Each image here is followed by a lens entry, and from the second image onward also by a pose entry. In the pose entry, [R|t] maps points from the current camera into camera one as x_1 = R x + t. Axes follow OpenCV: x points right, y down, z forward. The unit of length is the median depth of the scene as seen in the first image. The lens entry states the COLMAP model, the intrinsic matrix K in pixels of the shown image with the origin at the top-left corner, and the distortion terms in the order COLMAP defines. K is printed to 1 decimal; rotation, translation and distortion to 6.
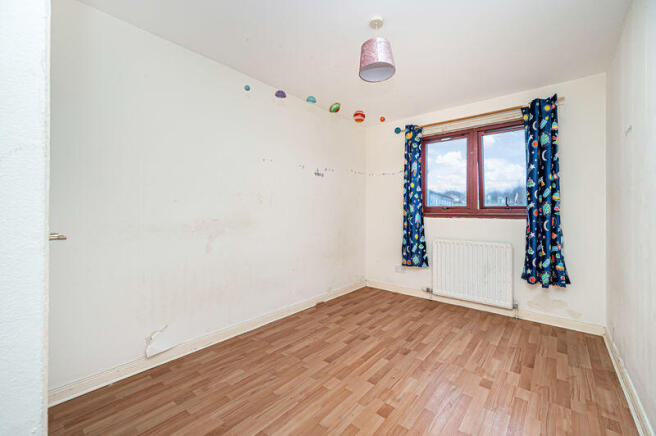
lens RADIAL K [[286.2, 0, 326.1], [0, 286.2, 211.5], [0, 0, 1]] dist [0.001107, -0.000033]
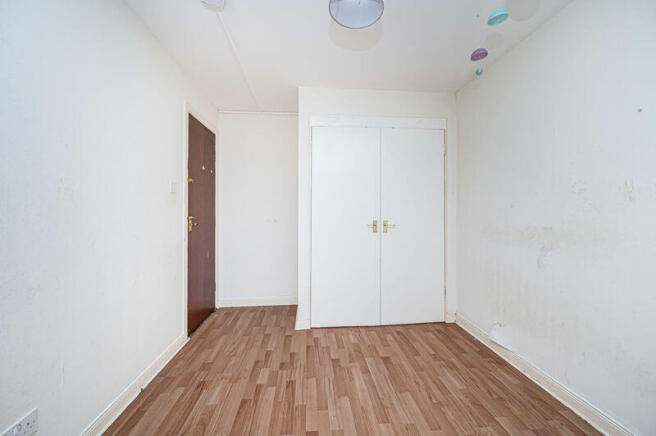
lens RADIAL K [[286.2, 0, 328.2], [0, 286.2, 216.0], [0, 0, 1]] dist [0.001107, -0.000033]
pose [[-0.720502, 0.008892, -0.693396, 0.705278], [0.000593, 0.999925, 0.012206, 0.002423], [0.693453, 0.008384, -0.720453, 1.515368]]
